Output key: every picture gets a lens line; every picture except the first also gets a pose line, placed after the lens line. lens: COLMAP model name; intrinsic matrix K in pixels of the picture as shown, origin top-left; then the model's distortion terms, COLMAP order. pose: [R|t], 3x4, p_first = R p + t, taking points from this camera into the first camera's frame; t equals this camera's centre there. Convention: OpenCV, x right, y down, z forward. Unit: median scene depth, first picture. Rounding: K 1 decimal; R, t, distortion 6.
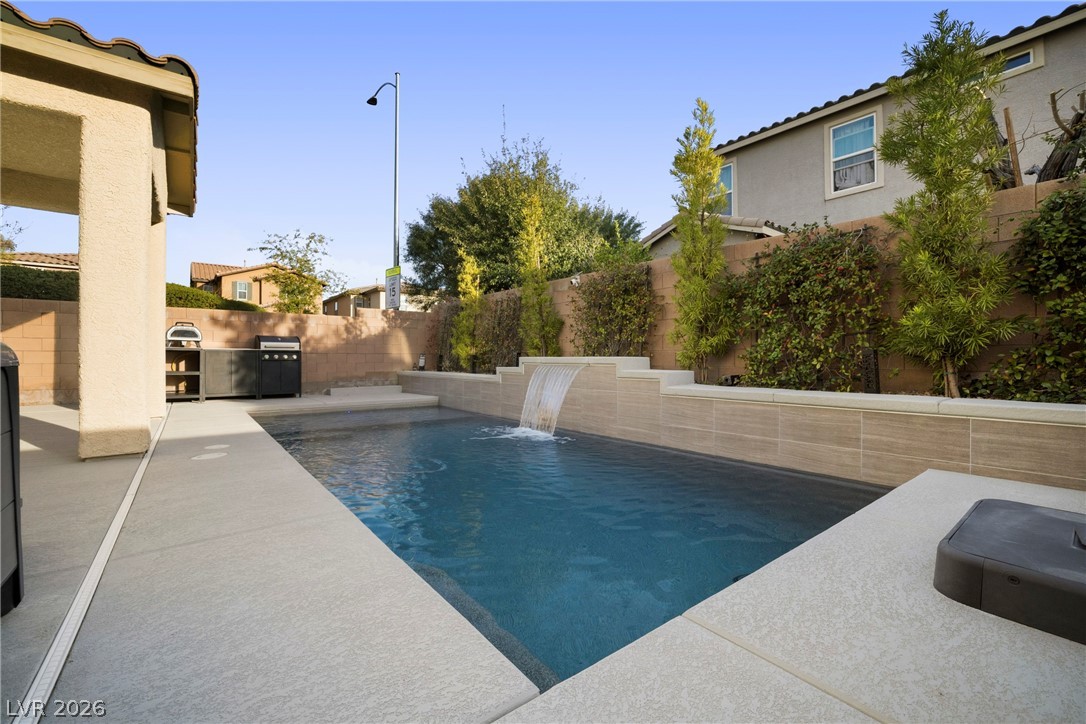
lens RADIAL K [[479.3, 0, 535.0], [0, 479.3, 342.6], [0, 0, 1]] dist [-0.002471, 0.000313]
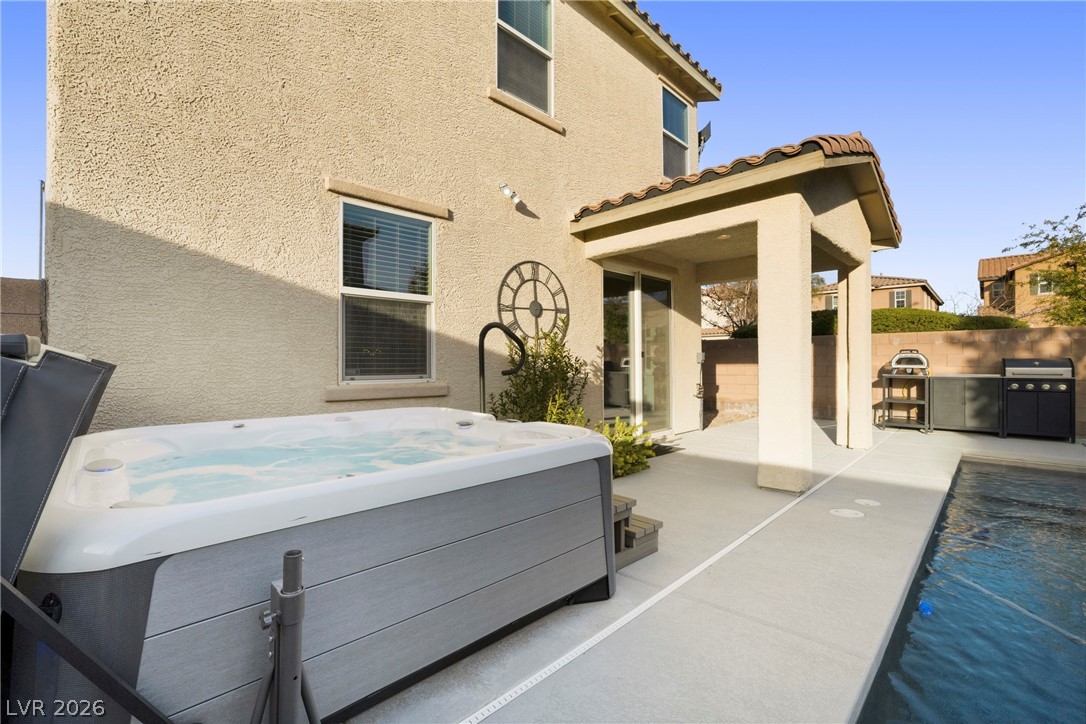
lens RADIAL K [[463.4, 0, 543.0], [0, 463.4, 362.0], [0, 0, 1]] dist [-0.003615, -0.000456]
pose [[0.161302, 0.000714, -0.986905, 0.077030], [0.041319, 0.999118, 0.007476, -0.048094], [0.986040, -0.041984, 0.161130, 0.086111]]
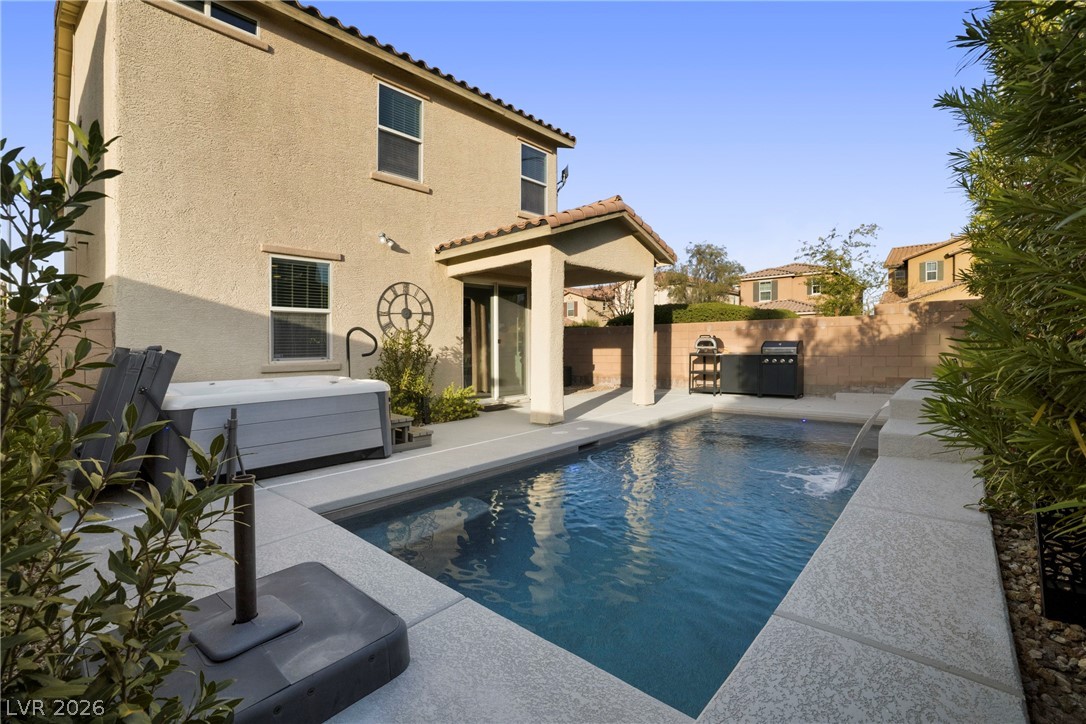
lens RADIAL K [[479.3, 0, 535.0], [0, 479.3, 342.6], [0, 0, 1]] dist [-0.002471, 0.000313]
pose [[0.192048, -0.006710, -0.981363, 0.437261], [0.052823, 0.998598, 0.003509, -0.045138], [0.979963, -0.052512, 0.192134, 0.230670]]
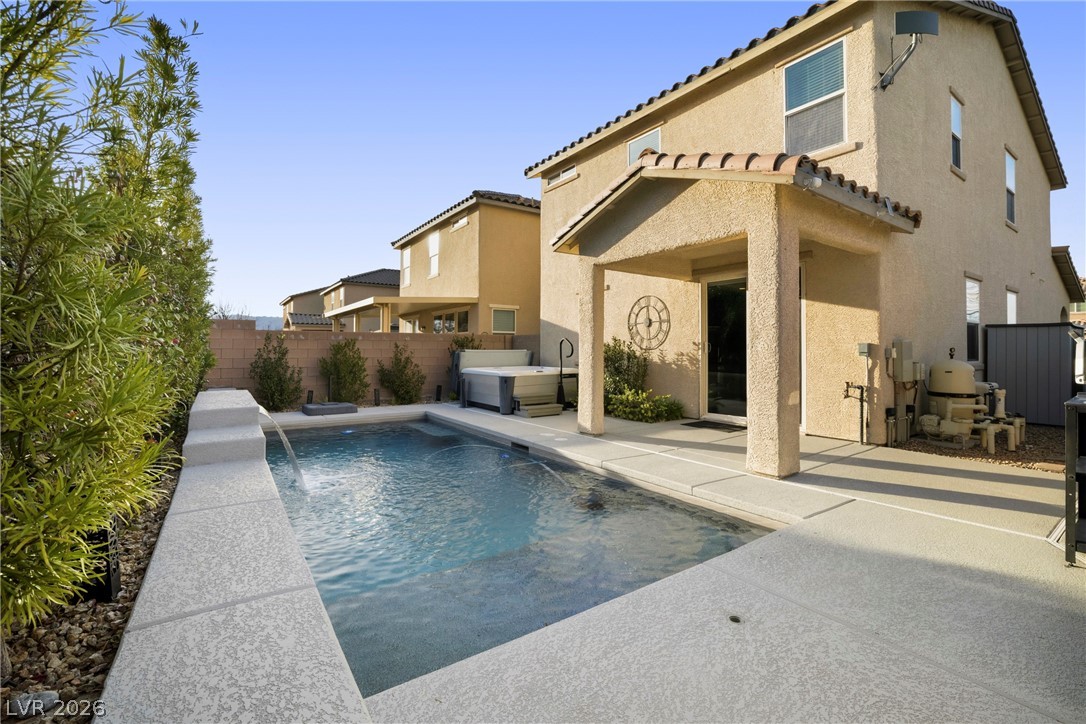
lens RADIAL K [[479.3, 0, 535.0], [0, 479.3, 342.6], [0, 0, 1]] dist [-0.002471, 0.000313]
pose [[-0.999621, 0.003211, 0.027338, -0.268448], [0.001687, 0.998452, -0.055593, -0.010479], [-0.027474, -0.055526, -0.998079, 1.186922]]
